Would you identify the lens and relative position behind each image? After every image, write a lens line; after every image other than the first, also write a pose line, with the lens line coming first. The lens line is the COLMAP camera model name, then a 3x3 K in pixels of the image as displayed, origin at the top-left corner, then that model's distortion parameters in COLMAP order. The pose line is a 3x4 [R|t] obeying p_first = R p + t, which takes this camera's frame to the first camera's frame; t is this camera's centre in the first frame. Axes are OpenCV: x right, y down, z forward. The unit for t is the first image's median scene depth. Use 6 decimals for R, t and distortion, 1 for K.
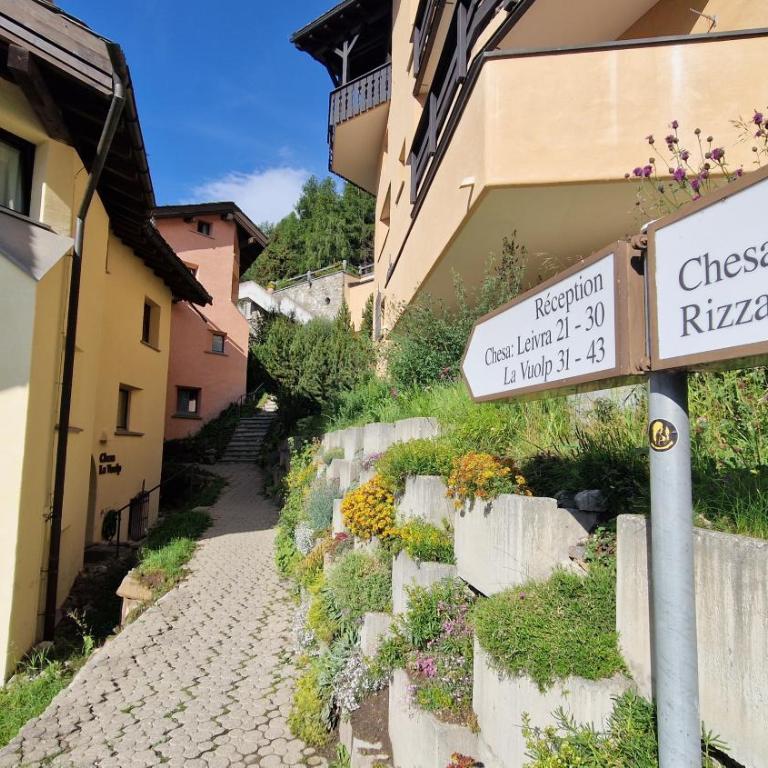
lens RADIAL K [[549.9, 0, 383.9], [0, 549.9, 399.4], [0, 0, 1]] dist [0.007070, -0.002428]
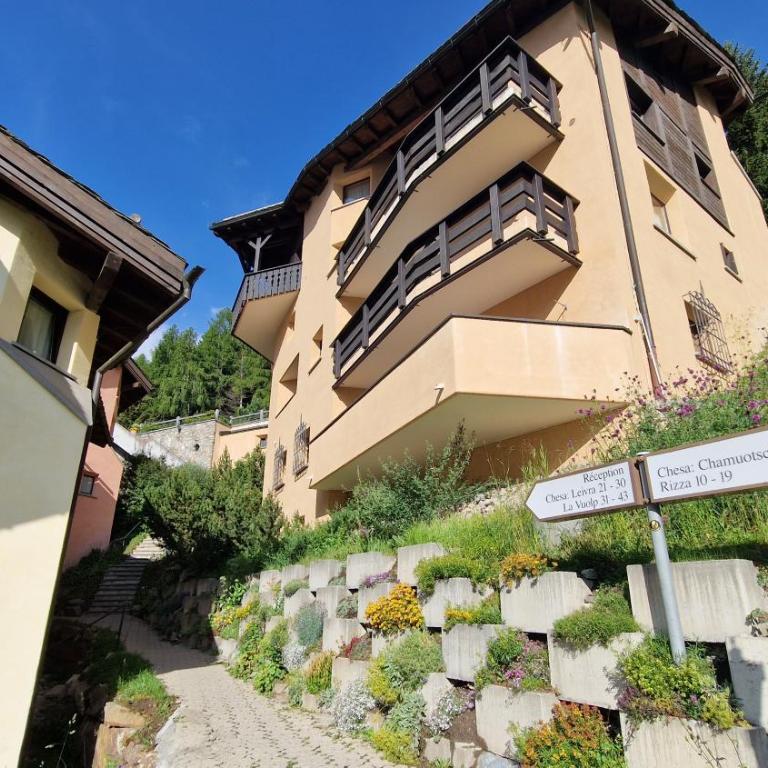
lens RADIAL K [[549.9, 0, 383.9], [0, 549.9, 399.4], [0, 0, 1]] dist [0.007070, -0.002428]
pose [[0.955566, 0.090083, 0.280675, -0.120545], [-0.010505, 0.961963, -0.272978, 0.016098], [-0.294589, 0.257900, 0.920166, -0.099059]]
